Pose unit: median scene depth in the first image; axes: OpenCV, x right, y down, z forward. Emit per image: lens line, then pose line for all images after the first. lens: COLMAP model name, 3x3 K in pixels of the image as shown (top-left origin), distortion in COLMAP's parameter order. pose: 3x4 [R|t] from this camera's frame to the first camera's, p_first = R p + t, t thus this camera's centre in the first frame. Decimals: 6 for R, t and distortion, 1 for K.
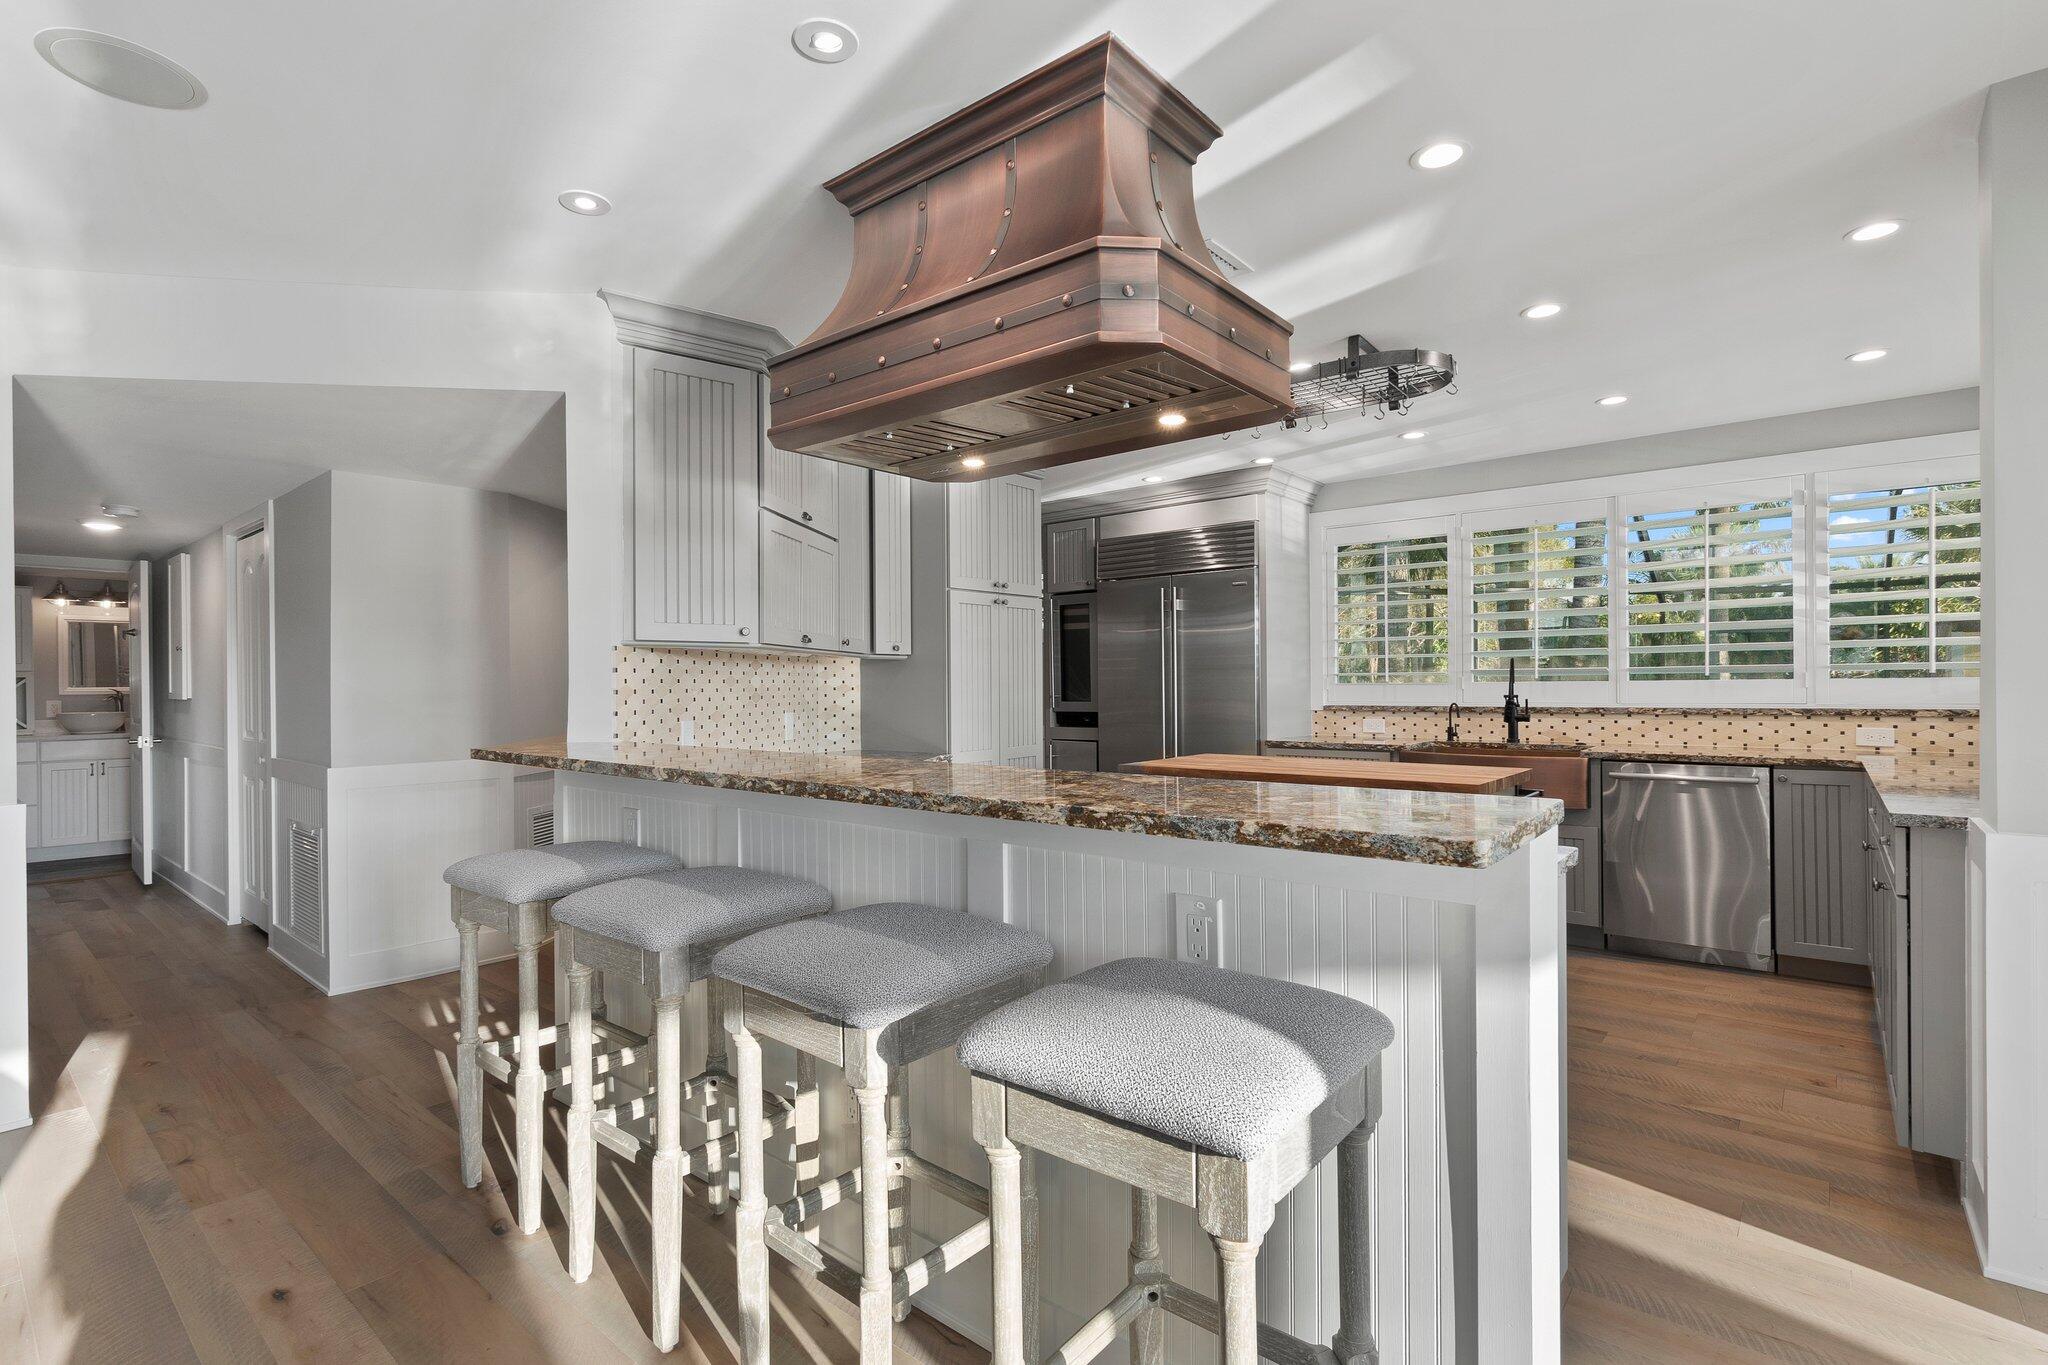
lens RADIAL K [[954.2, 0, 1032.1], [0, 954.2, 684.6], [0, 0, 1]] dist [0.001297, -0.000018]
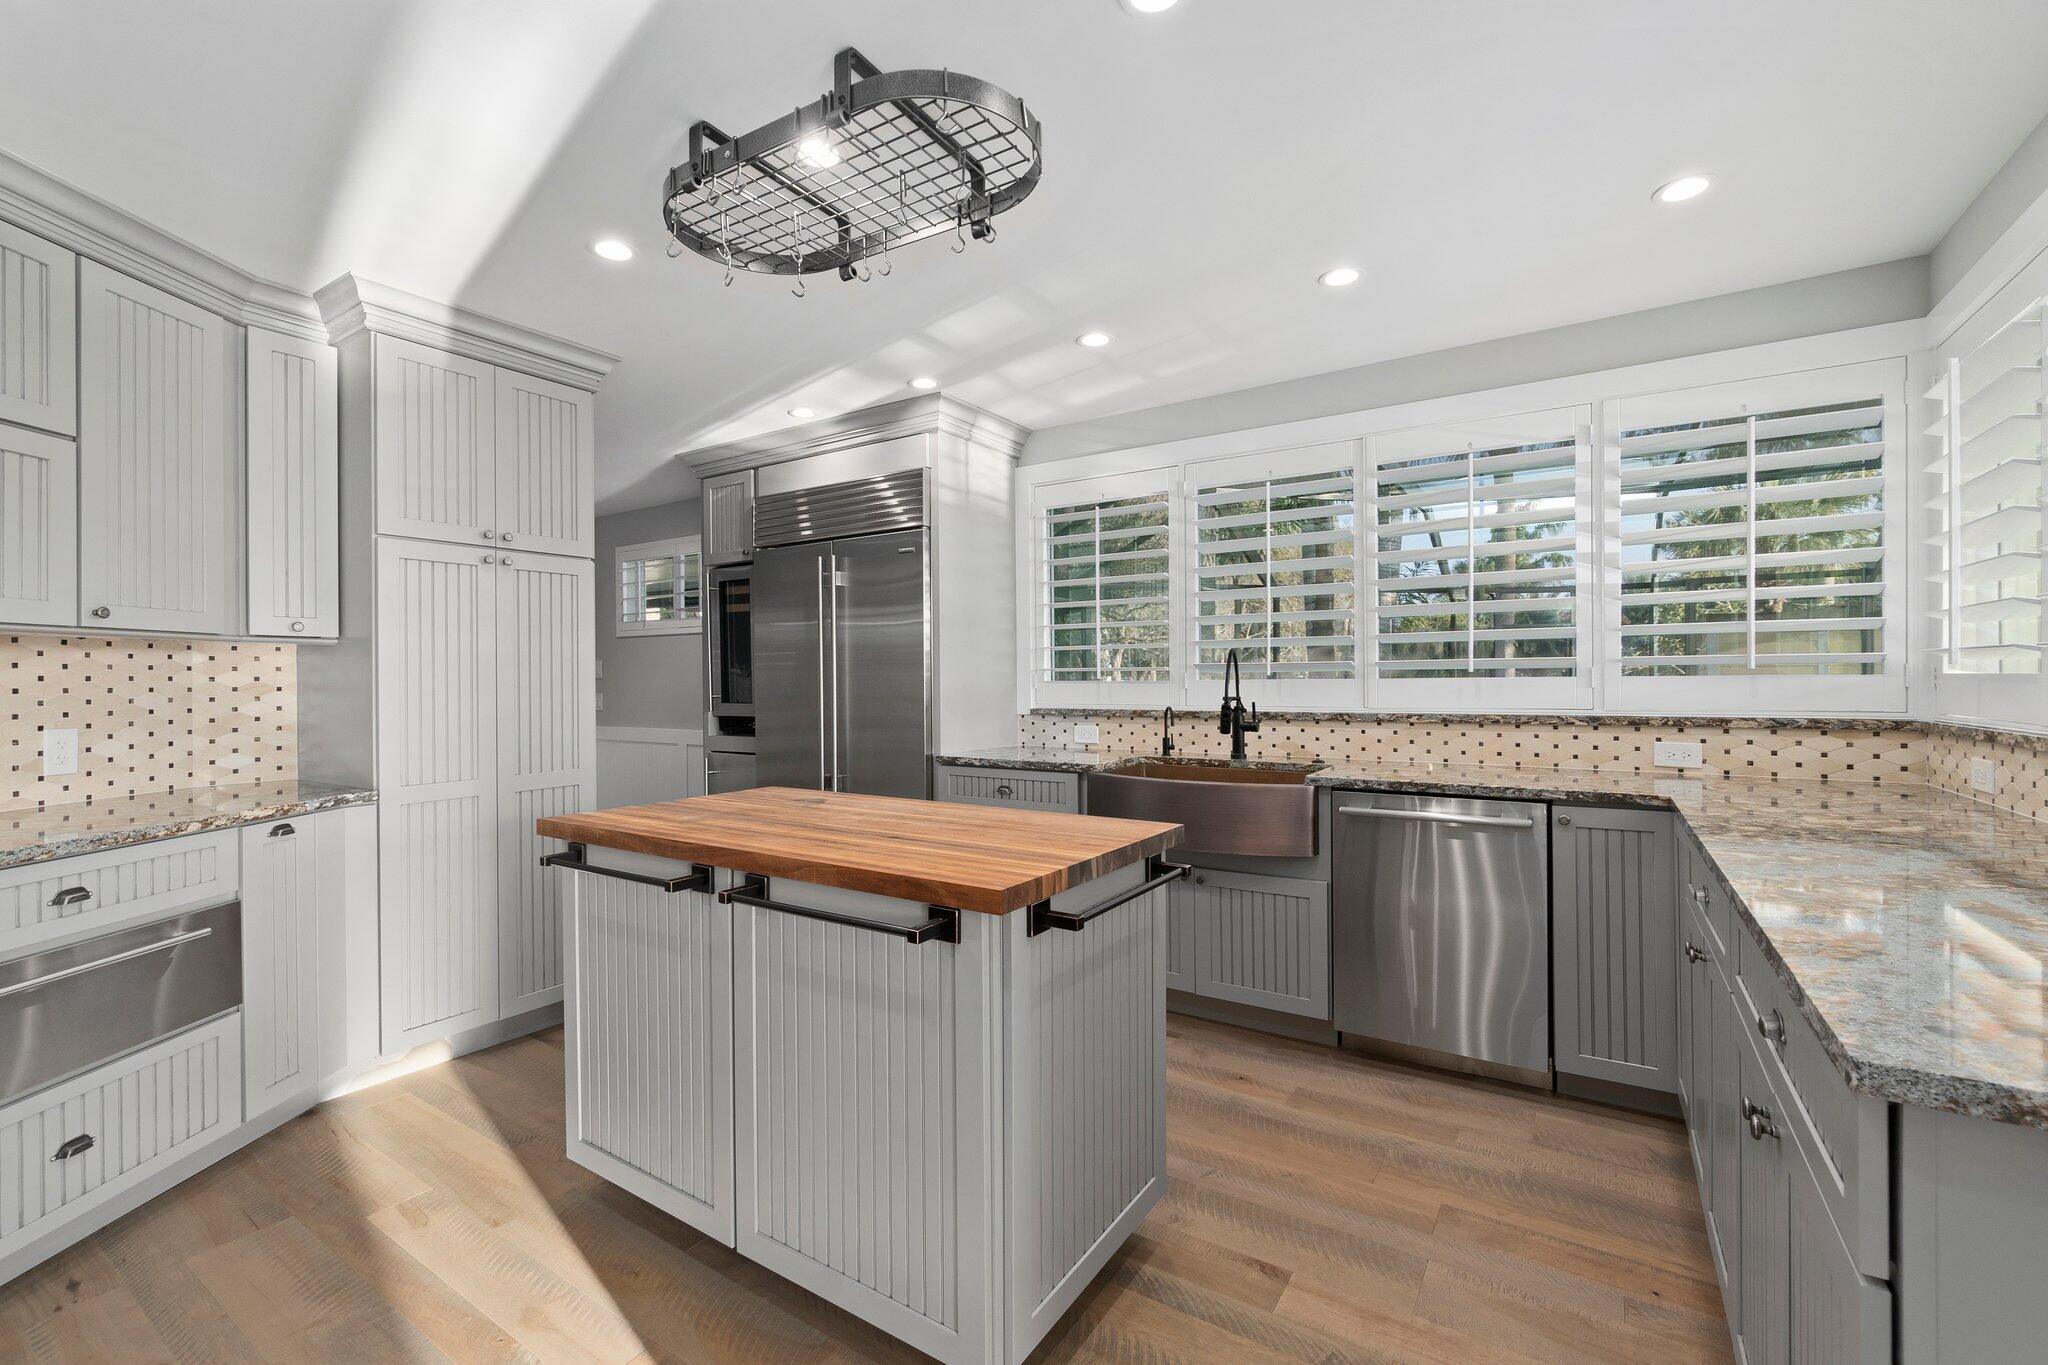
lens RADIAL K [[881.2, 0, 1014.8], [0, 881.2, 681.1], [0, 0, 1]] dist [-0.001949, 0.000673]
pose [[0.993757, 0.000702, 0.111564, 0.256748], [-0.000917, 0.999998, 0.001871, -0.002907], [-0.111562, -0.001962, 0.993755, 0.330338]]
